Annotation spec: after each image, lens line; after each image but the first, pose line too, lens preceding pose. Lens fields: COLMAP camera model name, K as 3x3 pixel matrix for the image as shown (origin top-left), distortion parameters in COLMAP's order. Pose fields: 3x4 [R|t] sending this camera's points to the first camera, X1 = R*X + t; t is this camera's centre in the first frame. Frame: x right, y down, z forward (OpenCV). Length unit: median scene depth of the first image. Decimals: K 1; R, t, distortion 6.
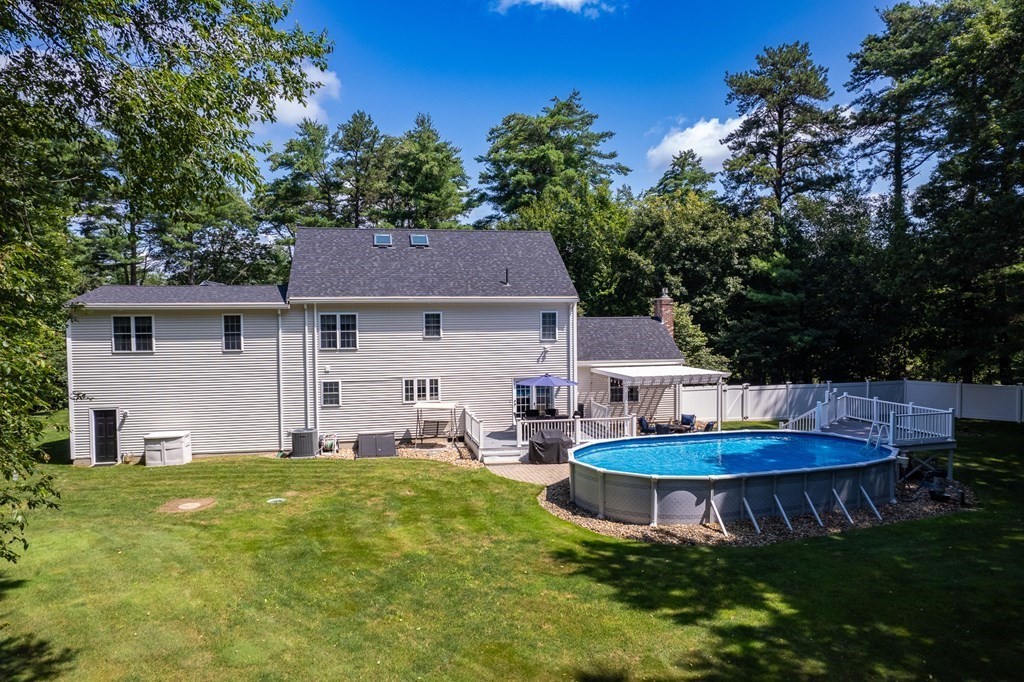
lens RADIAL K [[647.3, 0, 512.0], [0, 647.3, 341.0], [0, 0, 1]] dist [-0.074716, 0.071857]
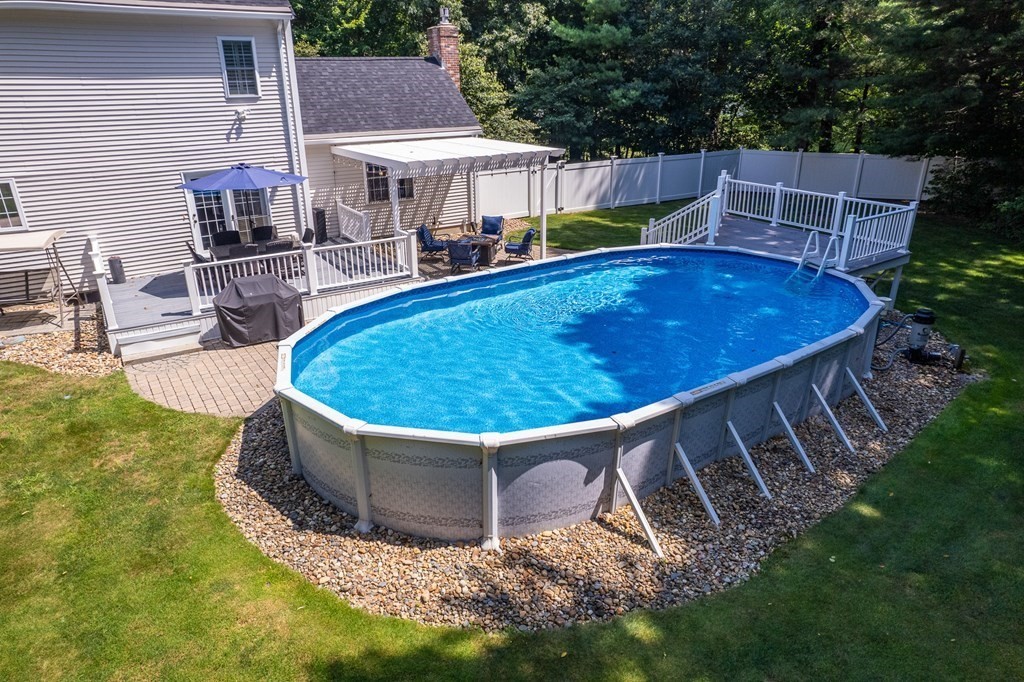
lens RADIAL K [[647.3, 0, 512.0], [0, 647.3, 341.0], [0, 0, 1]] dist [-0.074716, 0.071857]
pose [[0.936594, -0.131747, 0.324707, 0.067215], [0.012822, 0.938895, 0.343965, 0.010217], [-0.350182, -0.317992, 0.881052, 0.393650]]
